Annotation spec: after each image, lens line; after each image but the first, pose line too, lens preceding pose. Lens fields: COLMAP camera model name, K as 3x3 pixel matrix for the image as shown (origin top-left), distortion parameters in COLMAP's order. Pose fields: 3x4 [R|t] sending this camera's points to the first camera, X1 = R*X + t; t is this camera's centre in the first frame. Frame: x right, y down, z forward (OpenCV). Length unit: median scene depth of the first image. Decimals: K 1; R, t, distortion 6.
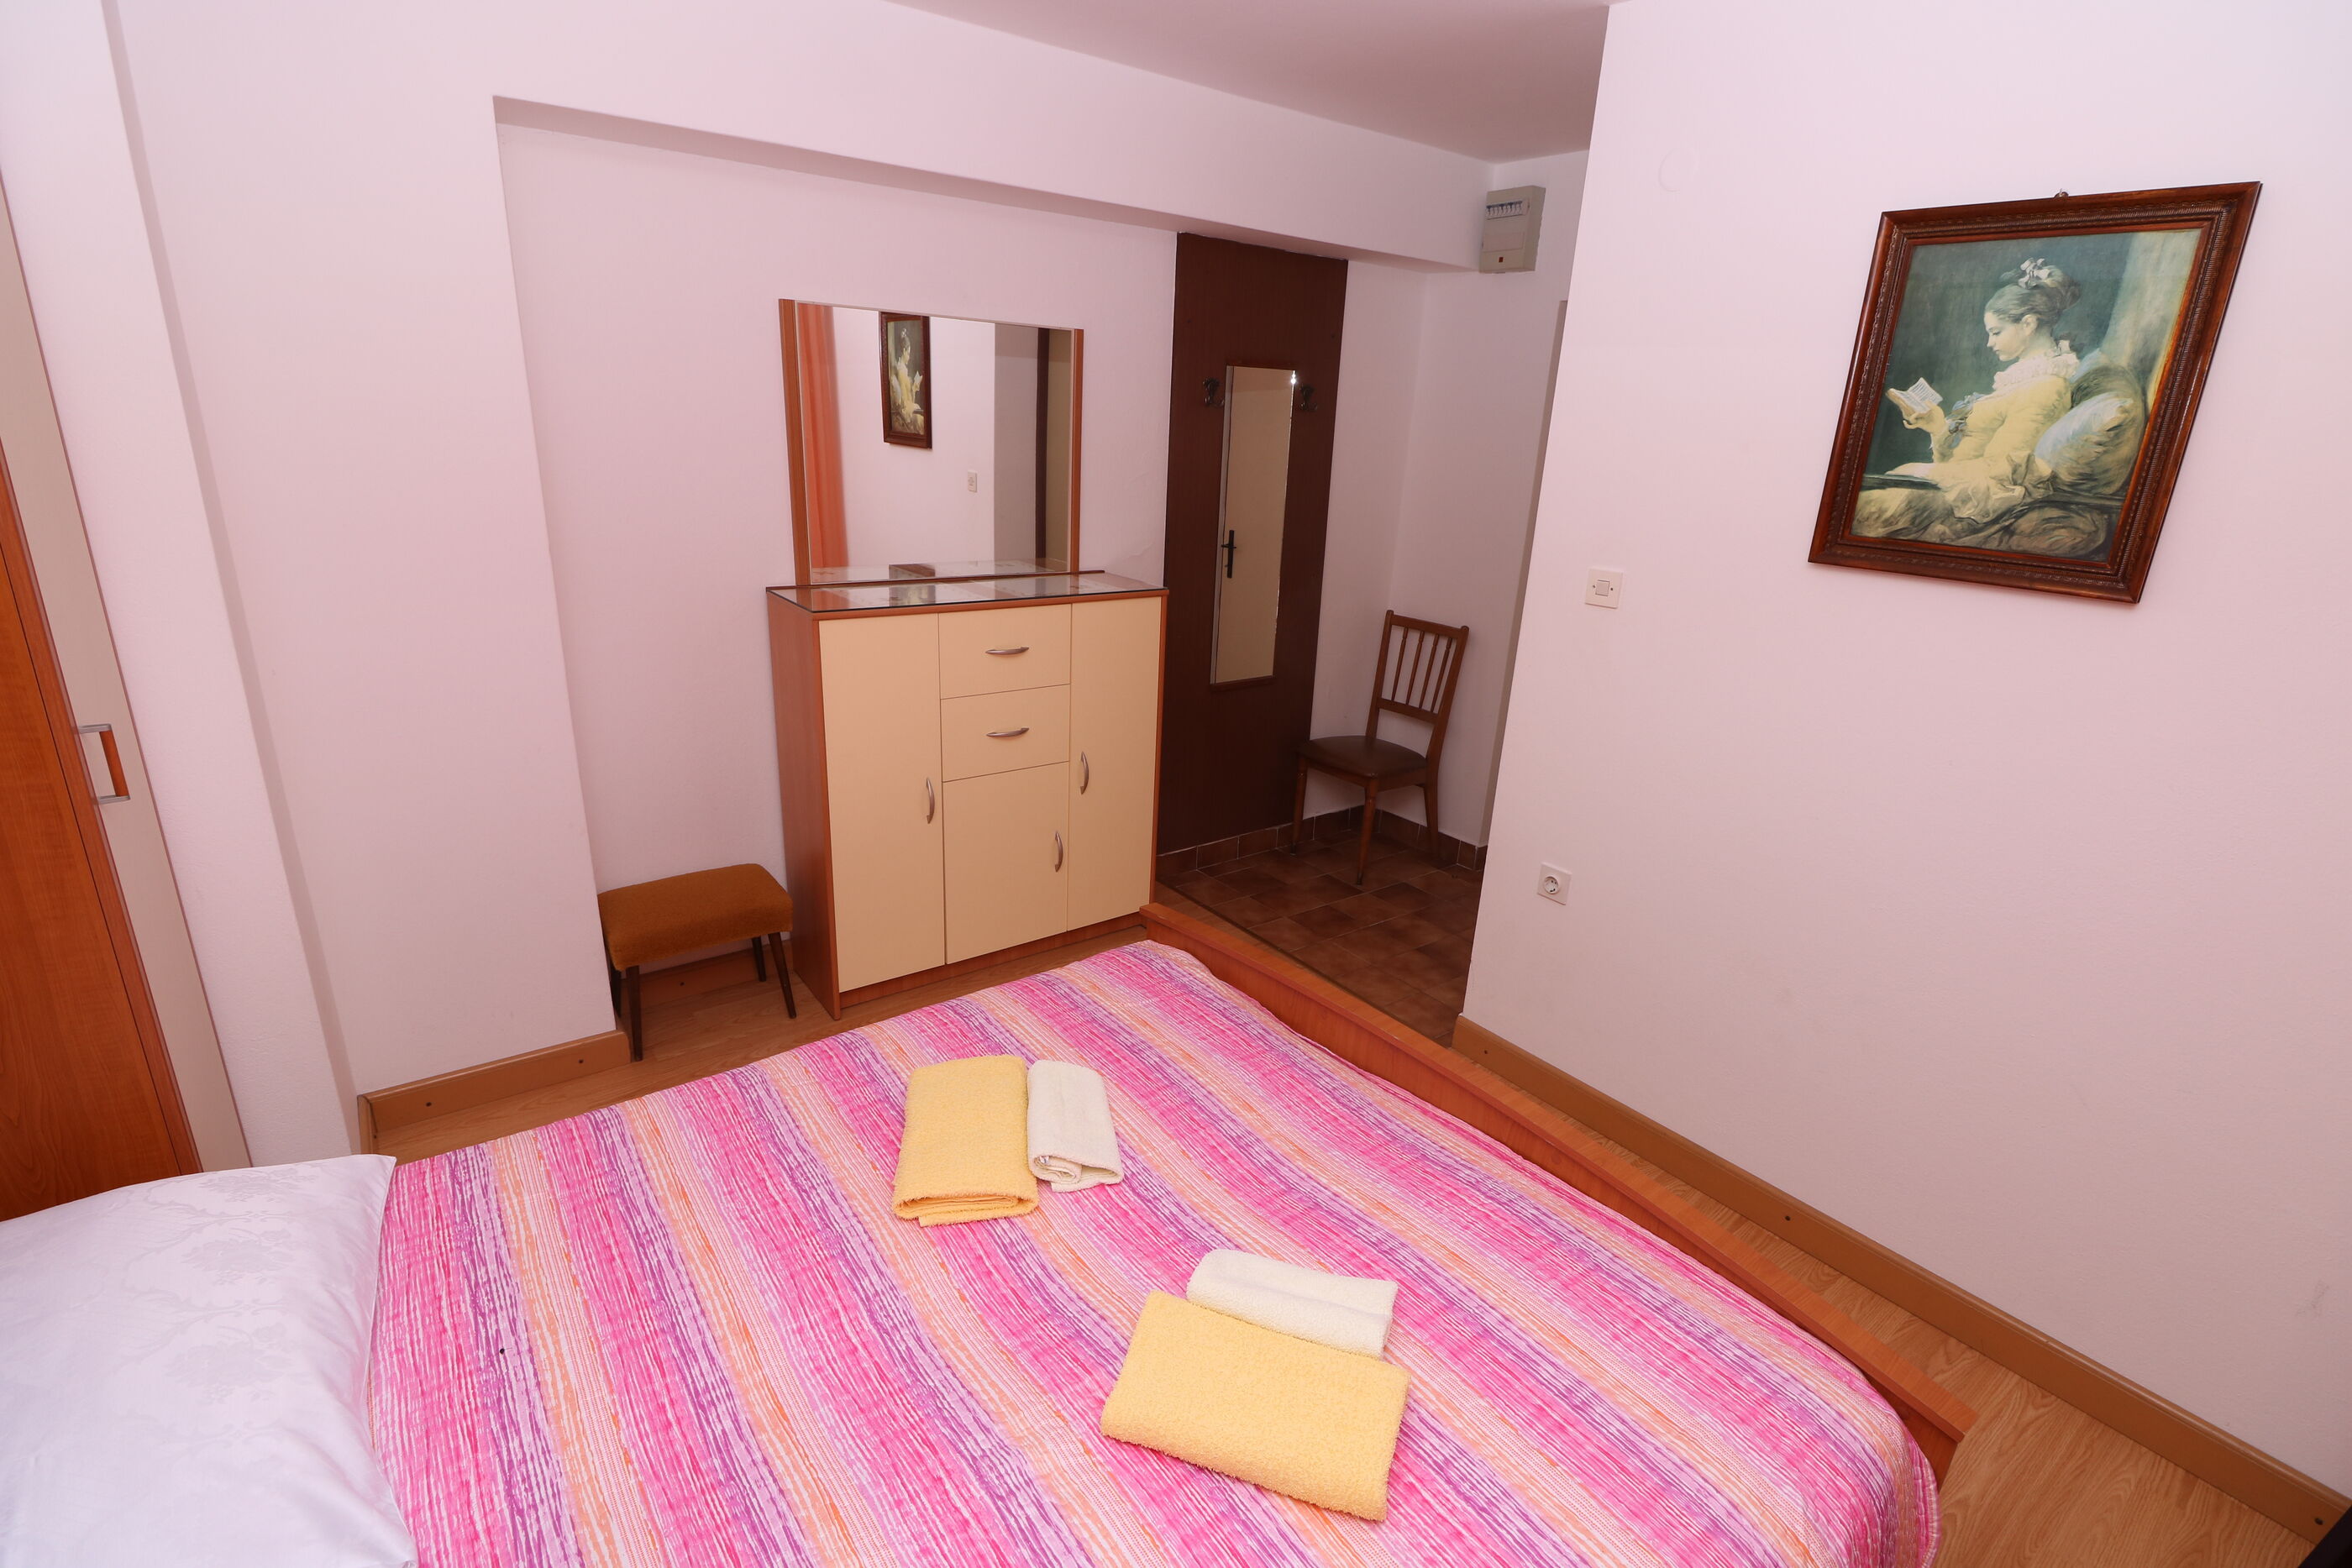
lens RADIAL K [[1085.6, 0, 1183.7], [0, 1085.6, 777.9], [0, 0, 1]] dist [0.001144, -0.013473]
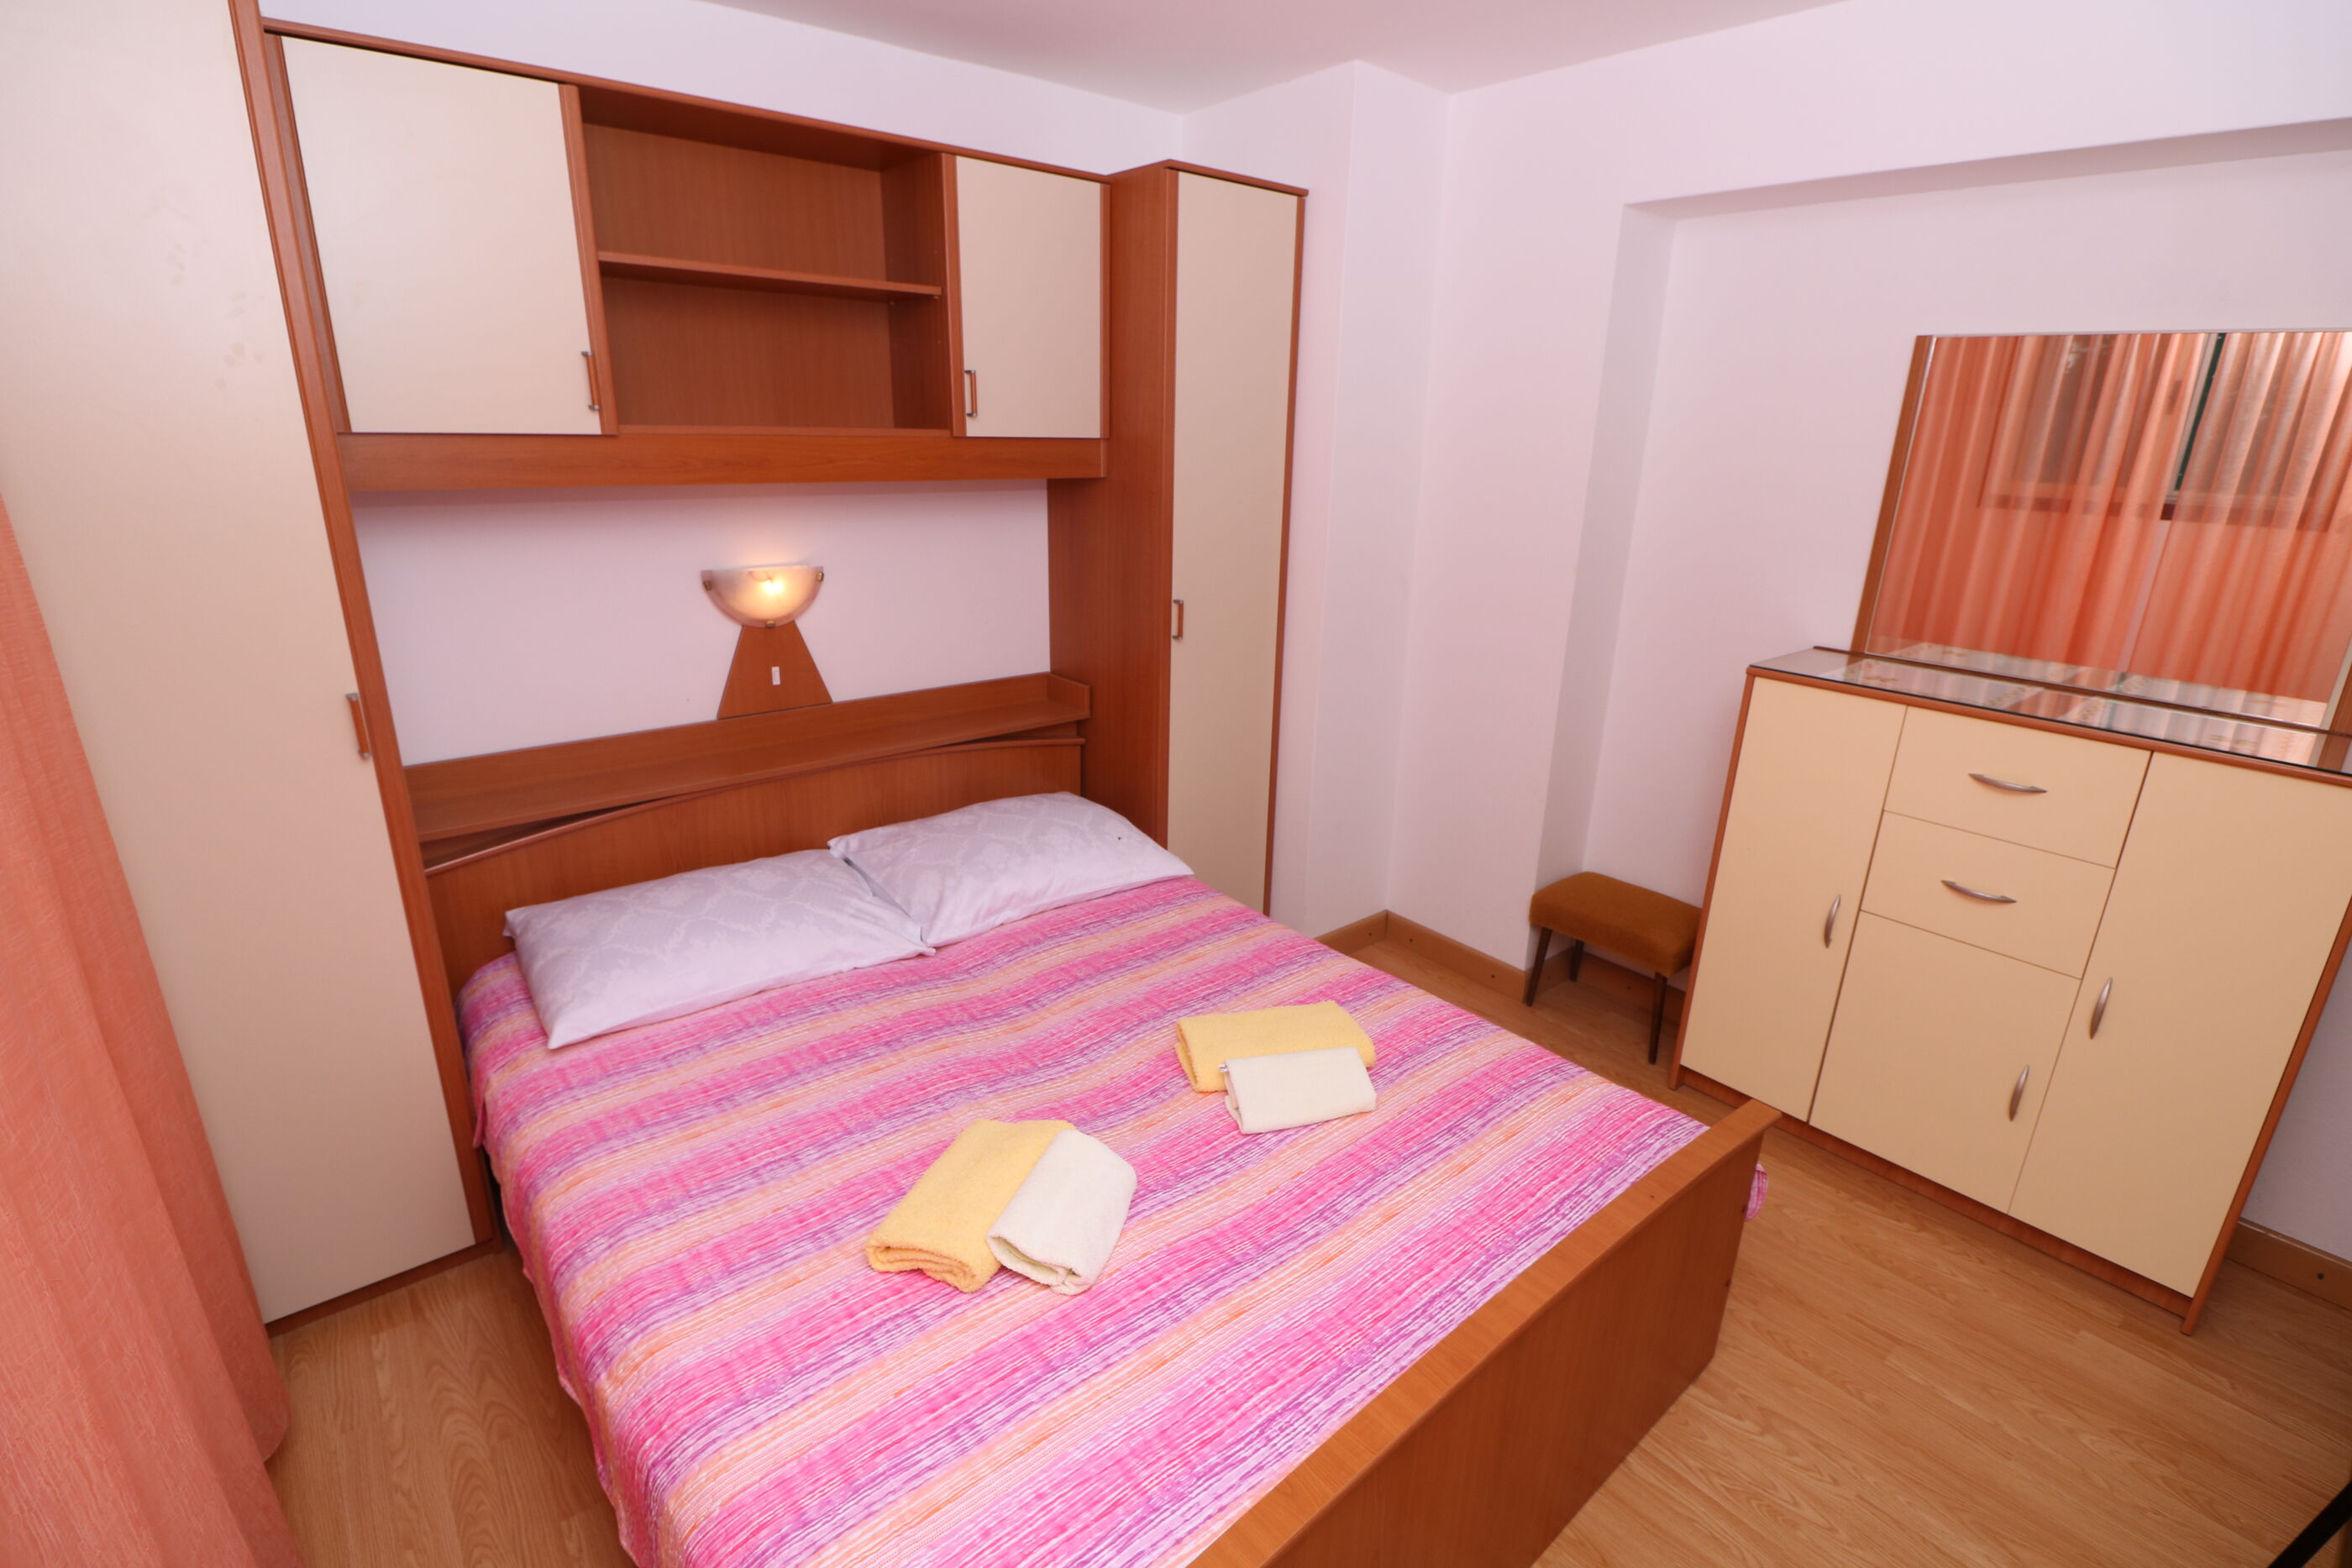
lens RADIAL K [[1085.6, 0, 1183.7], [0, 1085.6, 777.9], [0, 0, 1]] dist [0.001144, -0.013473]
pose [[0.049741, 0.266955, -0.962424, 1.029936], [-0.332874, 0.912954, 0.236029, -0.221239], [0.941658, 0.308626, 0.134274, 0.792840]]
